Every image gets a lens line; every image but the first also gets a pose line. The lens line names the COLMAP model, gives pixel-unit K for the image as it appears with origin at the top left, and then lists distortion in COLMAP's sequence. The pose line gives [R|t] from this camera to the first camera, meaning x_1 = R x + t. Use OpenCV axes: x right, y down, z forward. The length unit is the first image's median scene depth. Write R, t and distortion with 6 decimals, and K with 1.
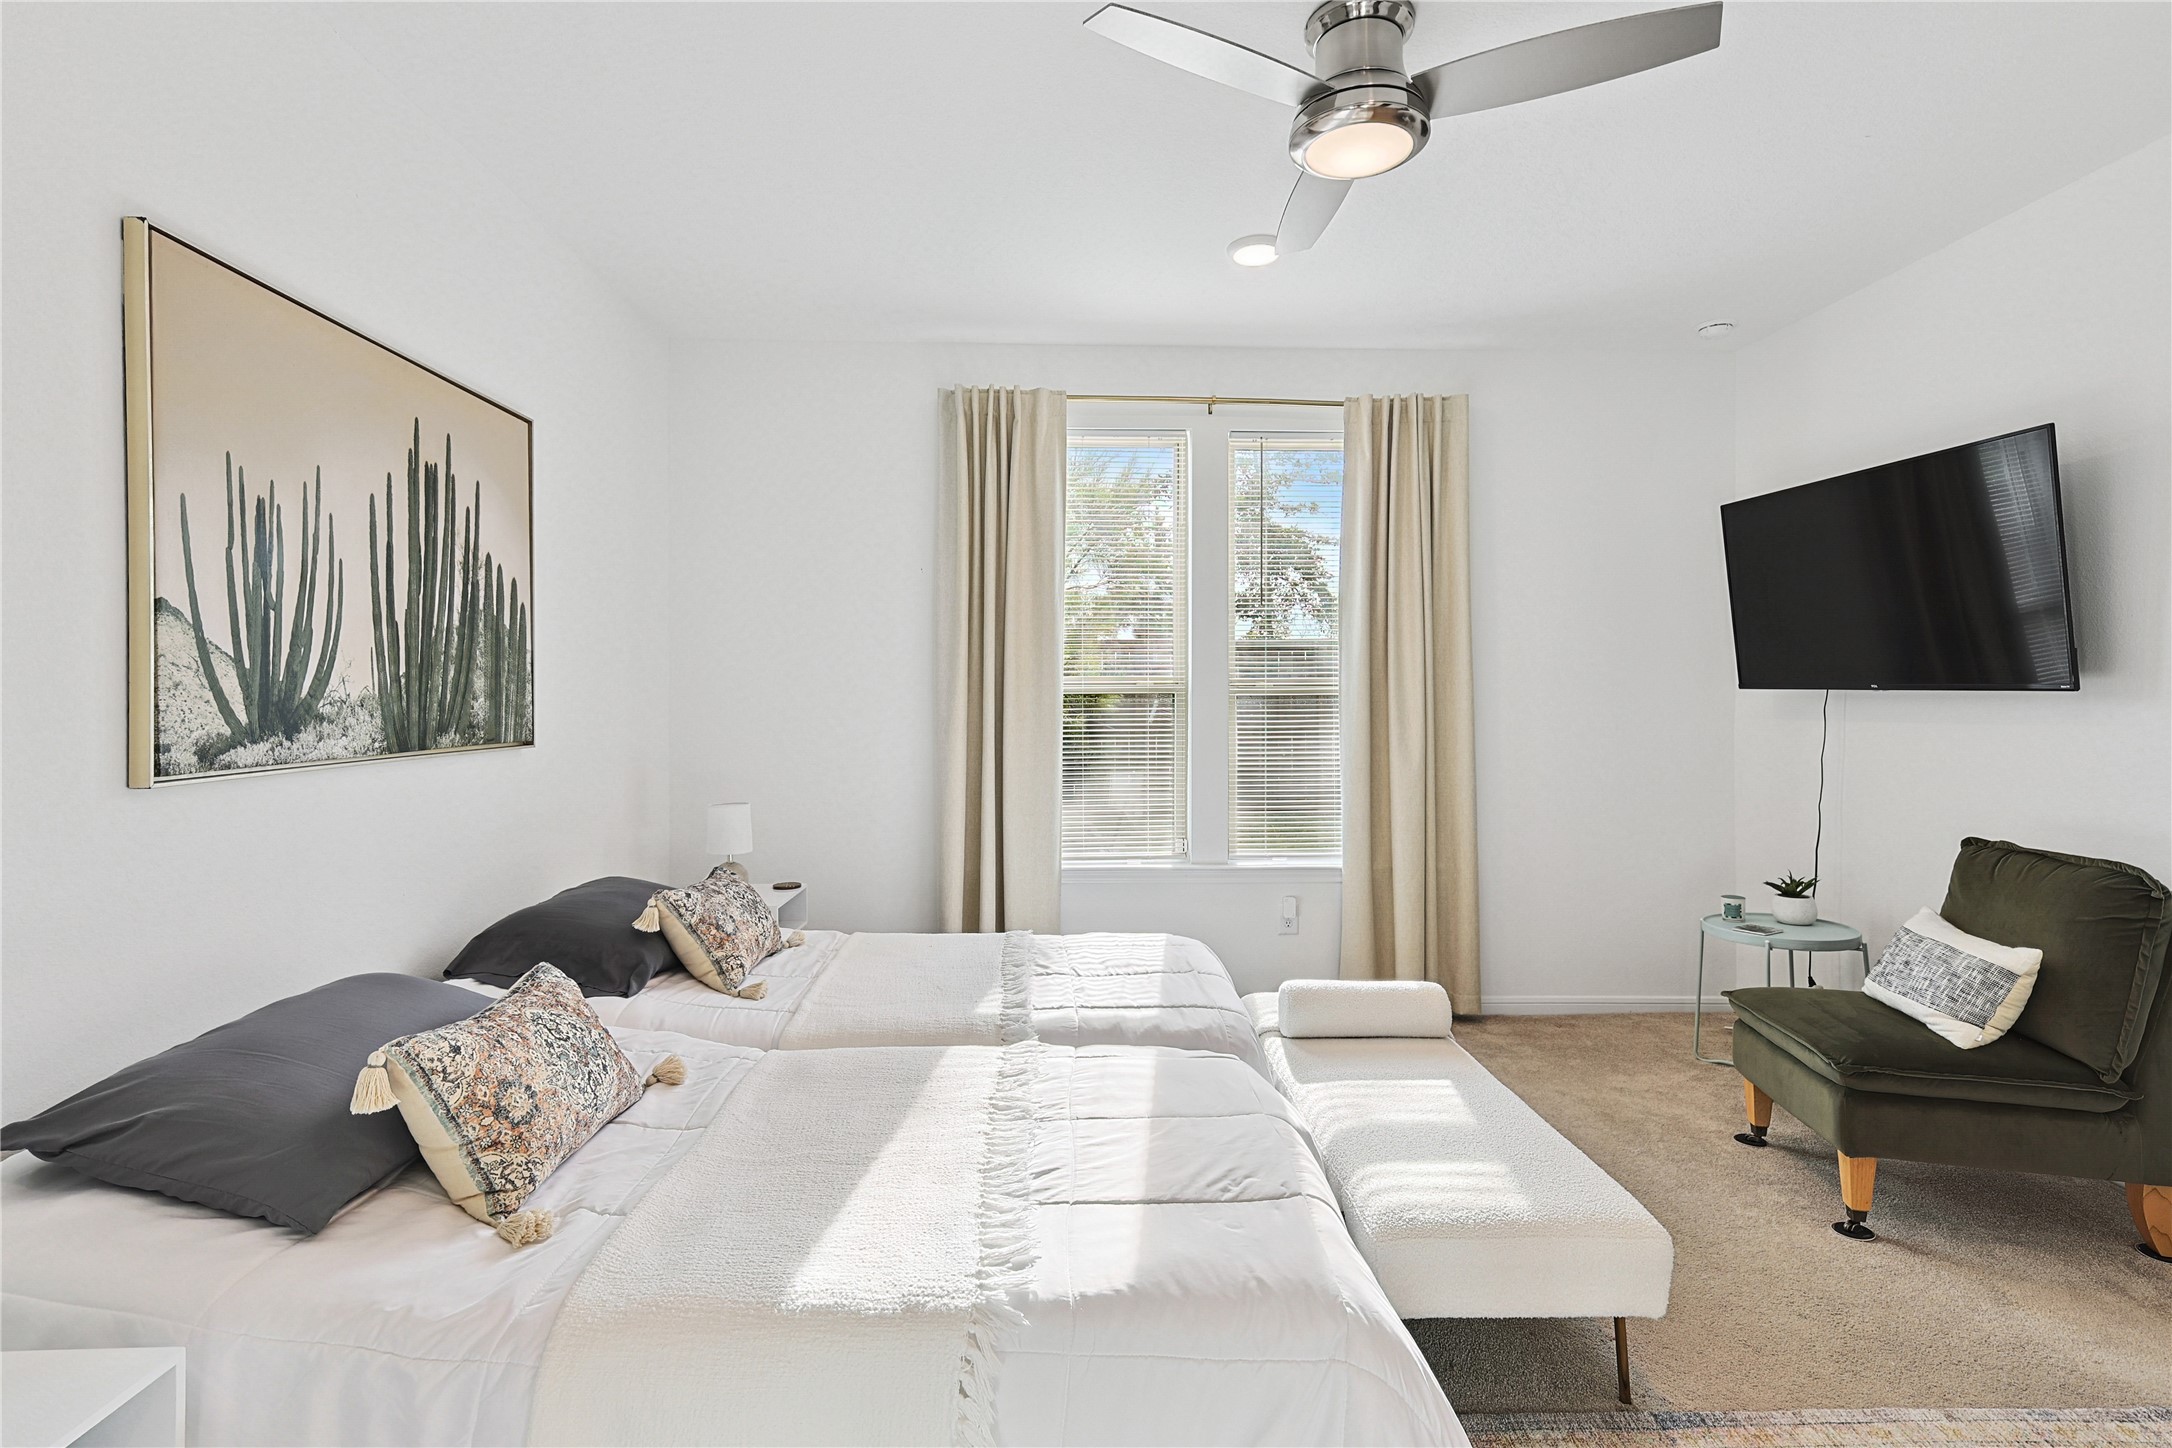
lens RADIAL K [[1005.9, 0, 1087.0], [0, 1005.9, 712.8], [0, 0, 1]] dist [-0.000197, 0.000536]
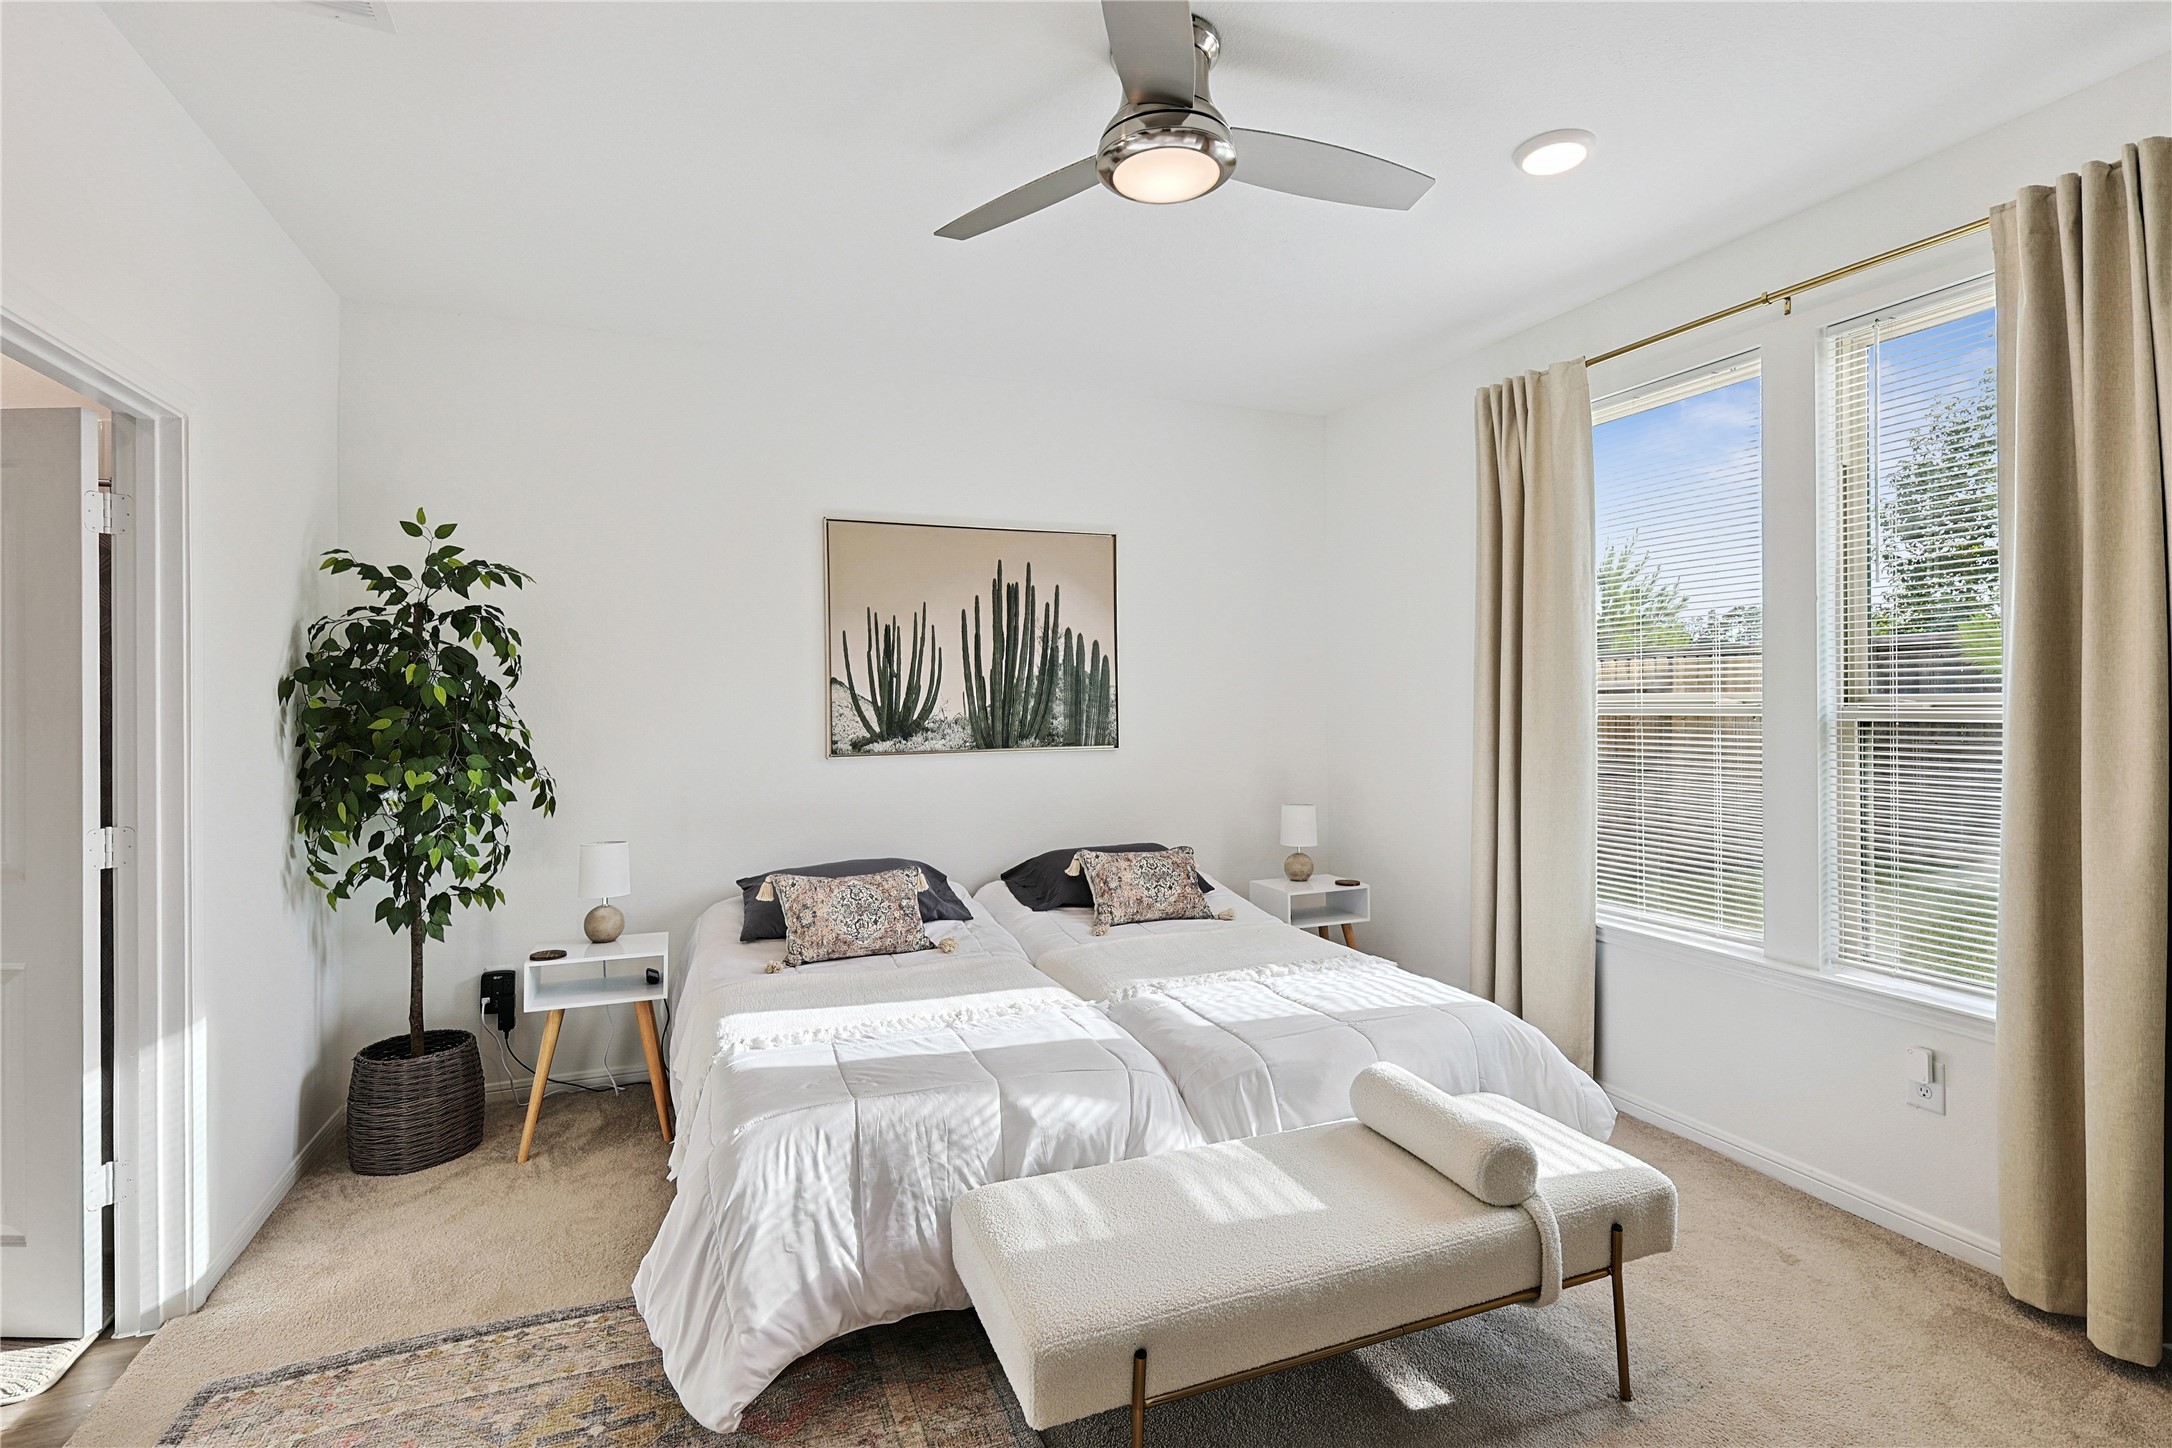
lens RADIAL K [[1005.9, 0, 1099.3], [0, 1005.9, 720.9], [0, 0, 1]] dist [-0.000197, 0.000536]
pose [[0.350448, 0.018209, -0.936405, 1.005940], [-0.008104, 0.999833, 0.016410, -0.039100], [0.936547, 0.001838, 0.350537, 0.519193]]
